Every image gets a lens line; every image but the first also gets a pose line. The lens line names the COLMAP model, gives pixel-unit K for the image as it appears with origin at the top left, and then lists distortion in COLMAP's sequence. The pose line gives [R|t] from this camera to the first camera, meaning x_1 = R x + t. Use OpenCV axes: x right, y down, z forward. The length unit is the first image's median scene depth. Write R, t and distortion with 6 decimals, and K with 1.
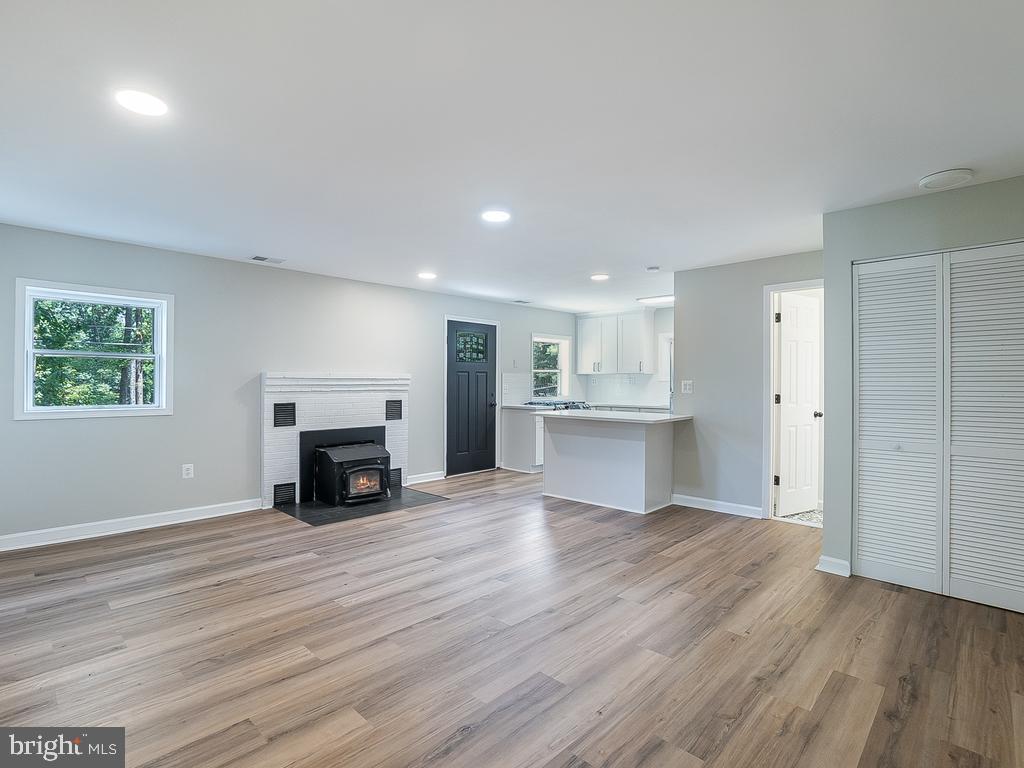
lens RADIAL K [[512.6, 0, 497.5], [0, 512.6, 376.2], [0, 0, 1]] dist [-0.056827, 0.017558]
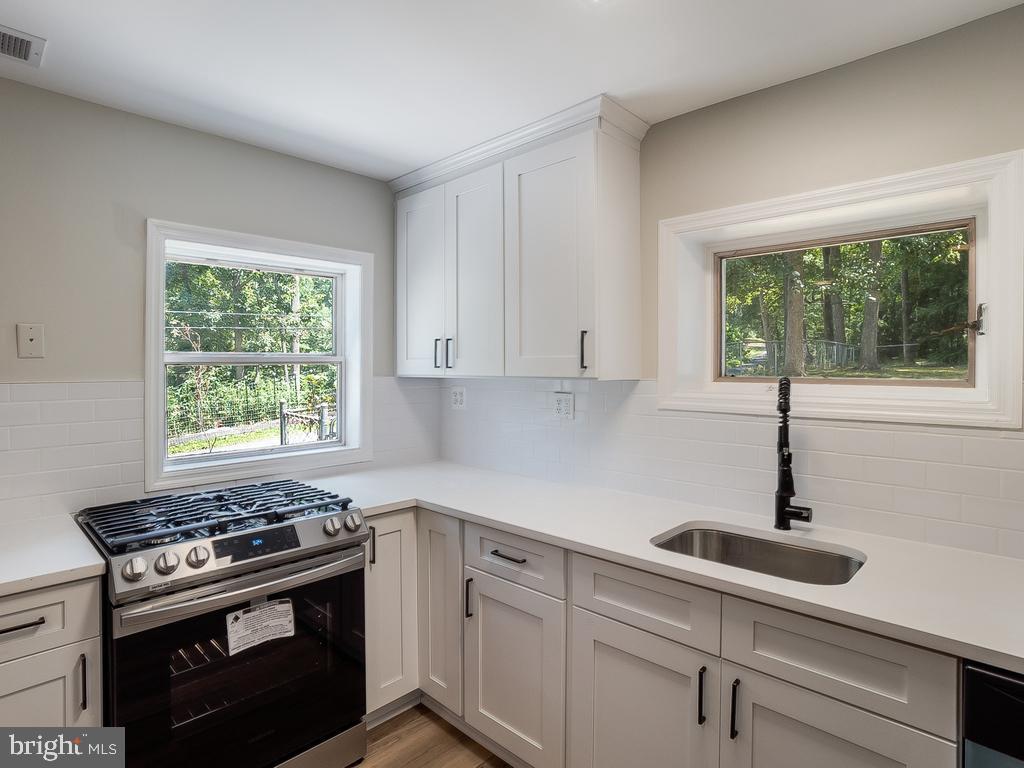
lens RADIAL K [[541.2, 0, 496.1], [0, 541.2, 366.0], [0, 0, 1]] dist [-0.055771, 0.017832]
pose [[0.999891, -0.004928, 0.013886, 0.366652], [0.004841, 0.999969, 0.006251, -0.020606], [-0.013916, -0.006183, 0.999884, 1.167064]]
